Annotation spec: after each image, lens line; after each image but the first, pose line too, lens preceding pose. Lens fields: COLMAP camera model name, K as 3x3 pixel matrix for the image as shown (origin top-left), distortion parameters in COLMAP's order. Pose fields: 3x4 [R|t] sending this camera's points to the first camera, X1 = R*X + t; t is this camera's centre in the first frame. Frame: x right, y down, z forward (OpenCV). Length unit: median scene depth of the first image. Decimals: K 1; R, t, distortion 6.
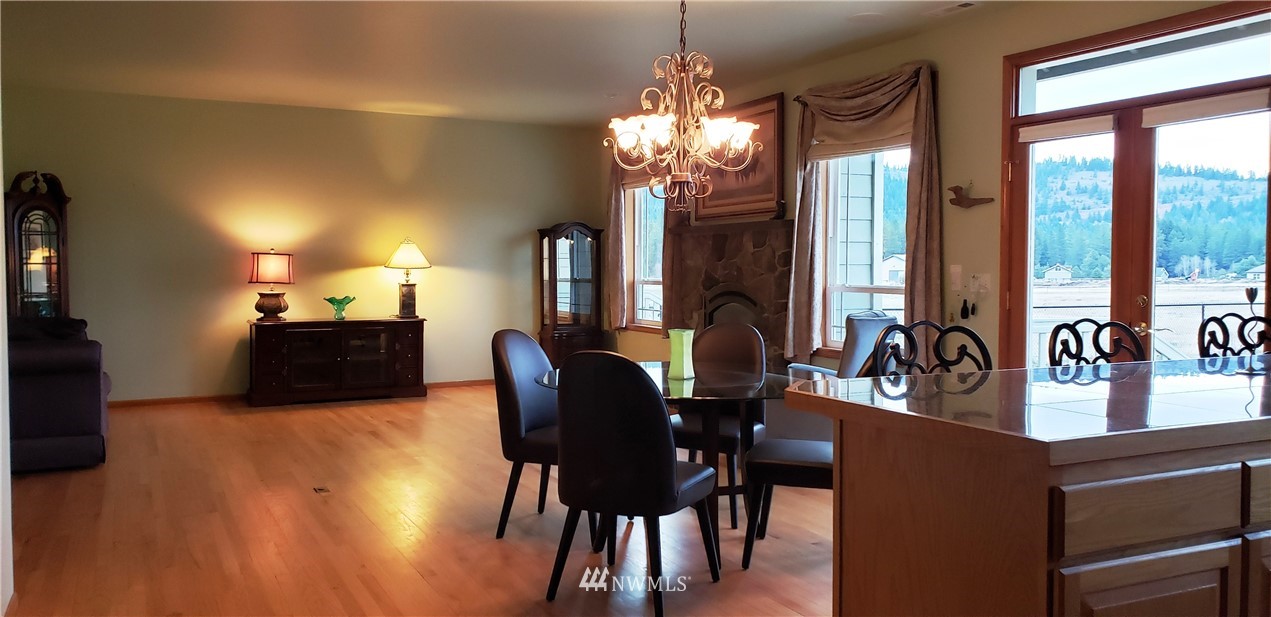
lens RADIAL K [[982.1, 0, 635.5], [0, 982.1, 308.5], [0, 0, 1]] dist [0.026740, -0.000470]
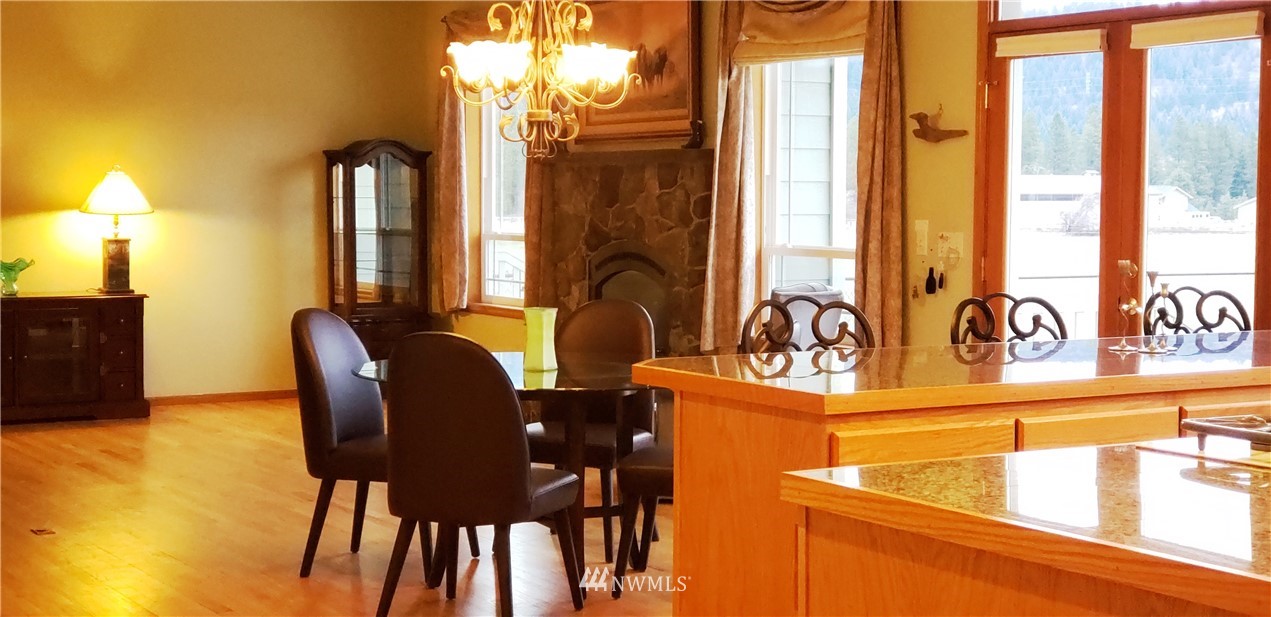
lens RADIAL K [[1809.3, 0, 635.5], [0, 1809.3, 308.5], [0, 0, 1]] dist [0.187551, -0.009568]
pose [[0.996509, -0.001022, 0.083479, 0.000963], [-0.000469, 0.999841, 0.017846, -0.002789], [-0.083484, -0.017823, 0.996350, -0.325676]]
